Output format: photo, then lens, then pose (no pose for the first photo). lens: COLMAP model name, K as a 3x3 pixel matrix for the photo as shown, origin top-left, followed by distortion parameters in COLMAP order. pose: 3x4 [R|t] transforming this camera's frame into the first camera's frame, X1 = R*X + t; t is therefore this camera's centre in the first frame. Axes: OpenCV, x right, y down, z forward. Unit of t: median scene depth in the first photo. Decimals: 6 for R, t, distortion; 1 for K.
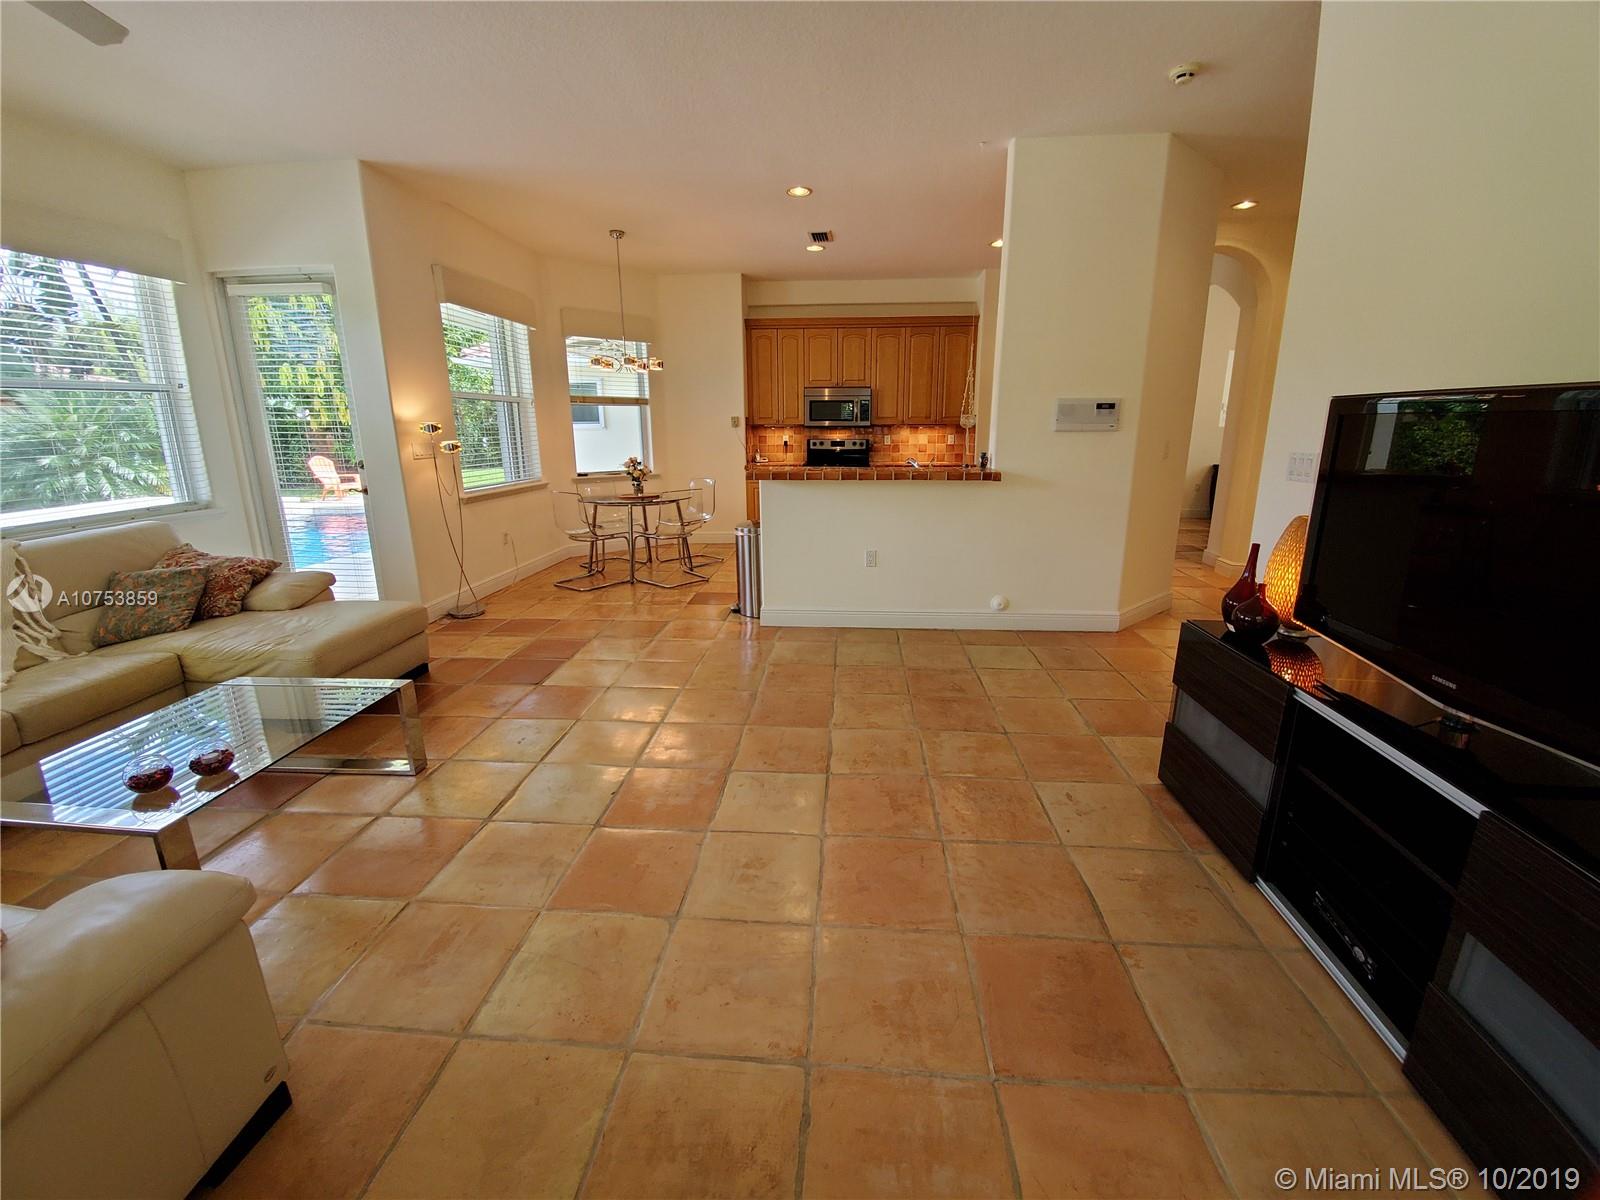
lens RADIAL K [[643.0, 0, 796.0], [0, 643.0, 596.9], [0, 0, 1]] dist [-0.003653, -0.001045]
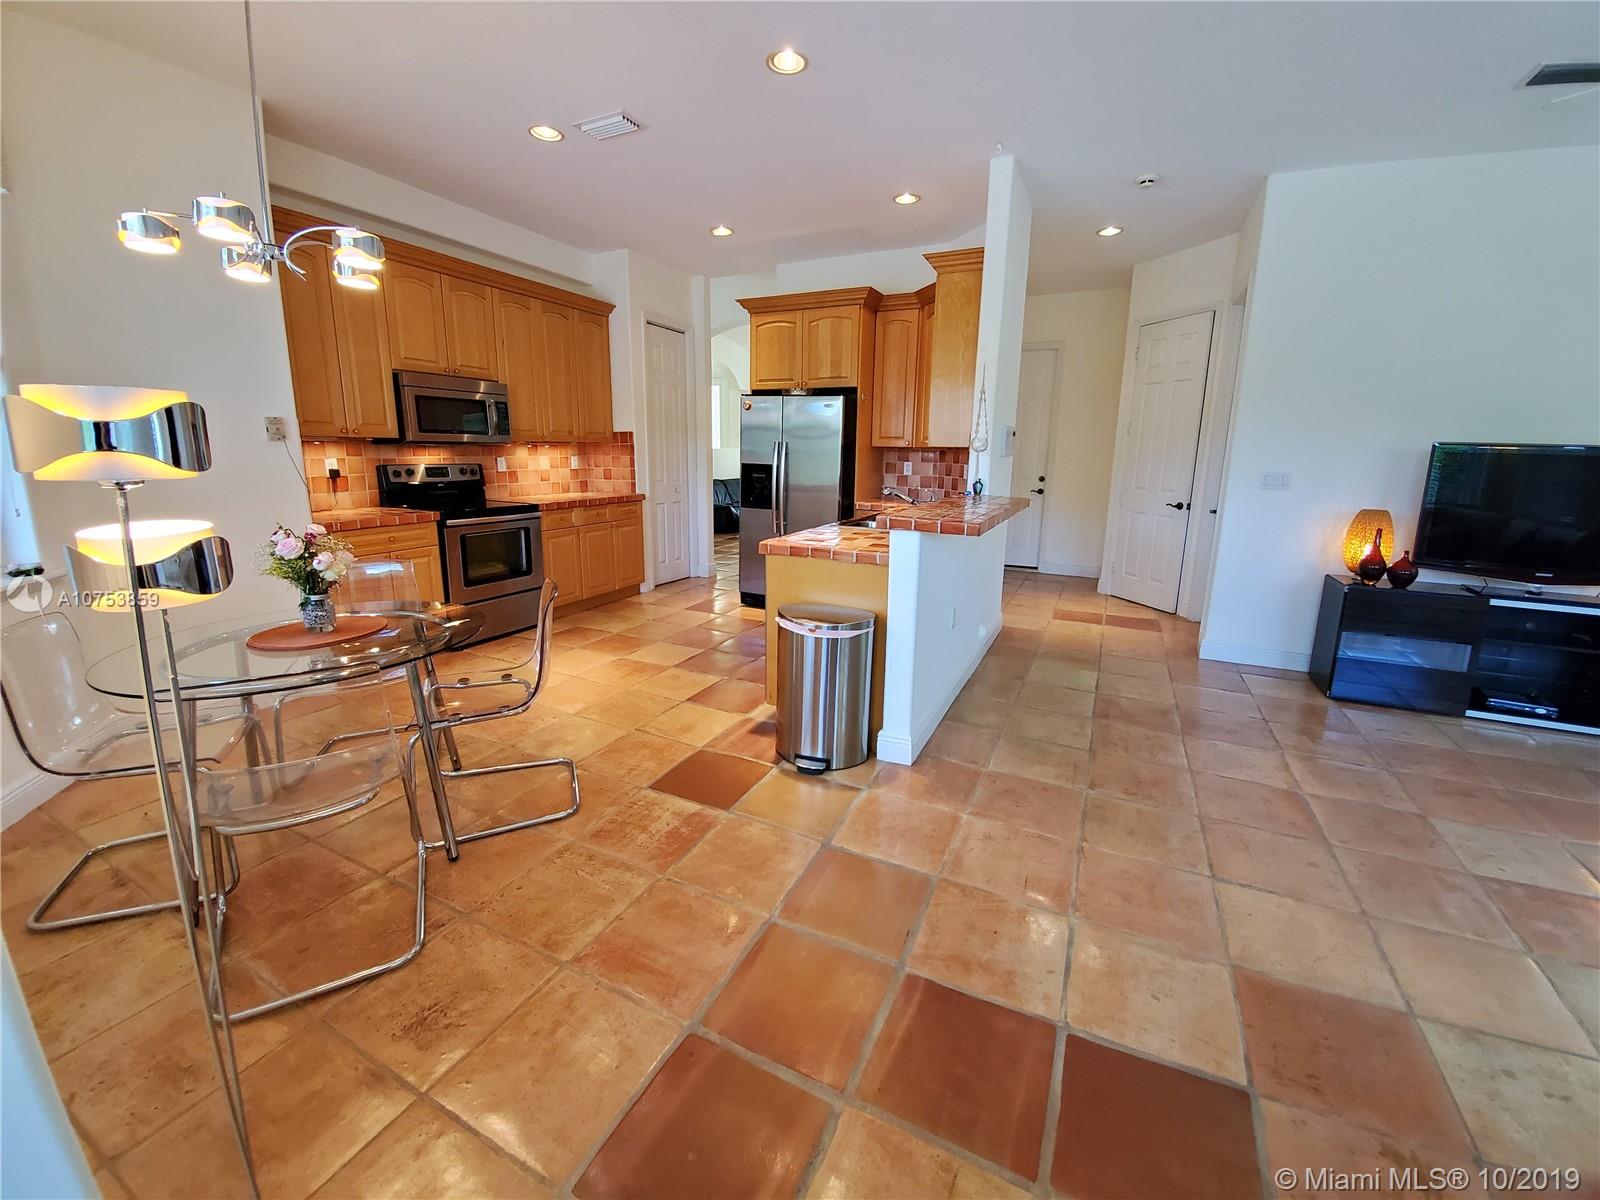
lens RADIAL K [[643.0, 0, 798.8], [0, 643.0, 602.6], [0, 0, 1]] dist [-0.003653, -0.001045]
pose [[0.349919, -0.209233, 0.913115, -0.381432], [0.224416, 0.965077, 0.135141, -0.131097], [-0.909502, 0.157629, 0.384654, 0.504354]]
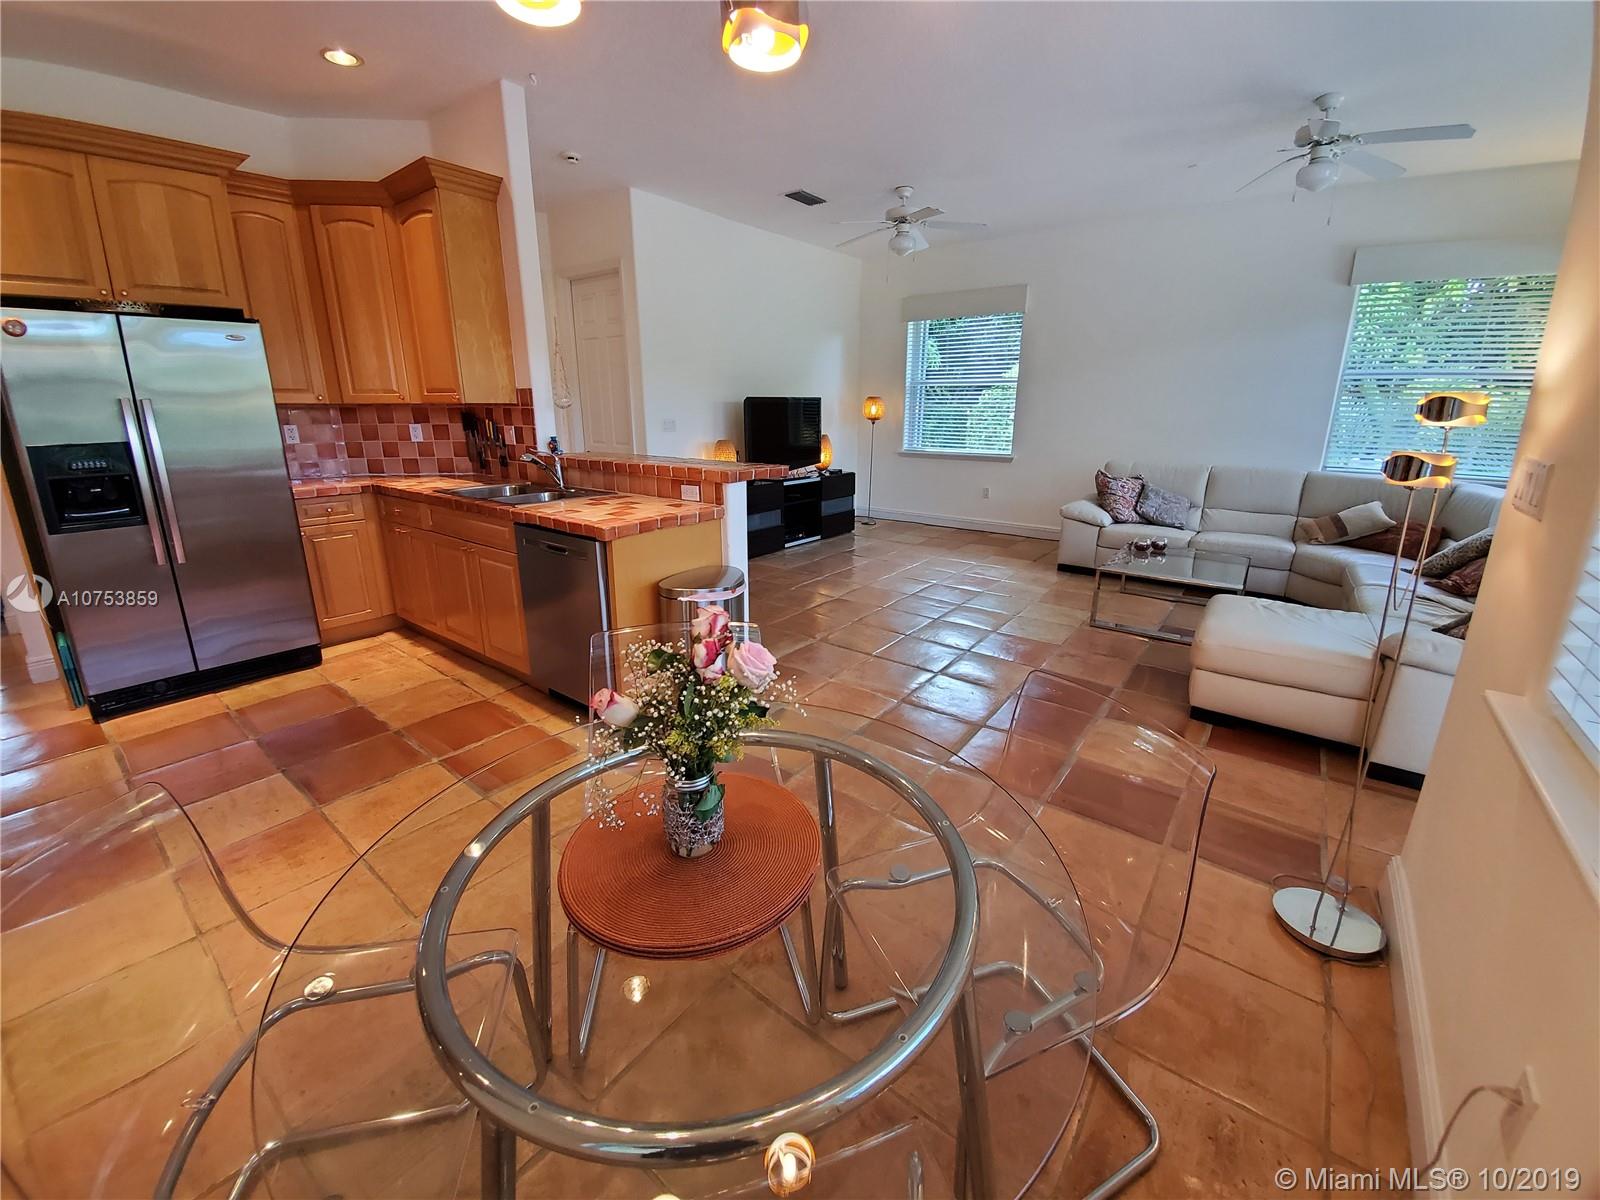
lens RADIAL K [[643.0, 0, 799.5], [0, 643.0, 589.6], [0, 0, 1]] dist [-0.003653, -0.001045]
pose [[-0.841071, -0.143132, 0.521644, -0.267566], [0.146927, 0.867650, 0.474969, -0.231131], [-0.520588, 0.476126, -0.708726, 0.872426]]
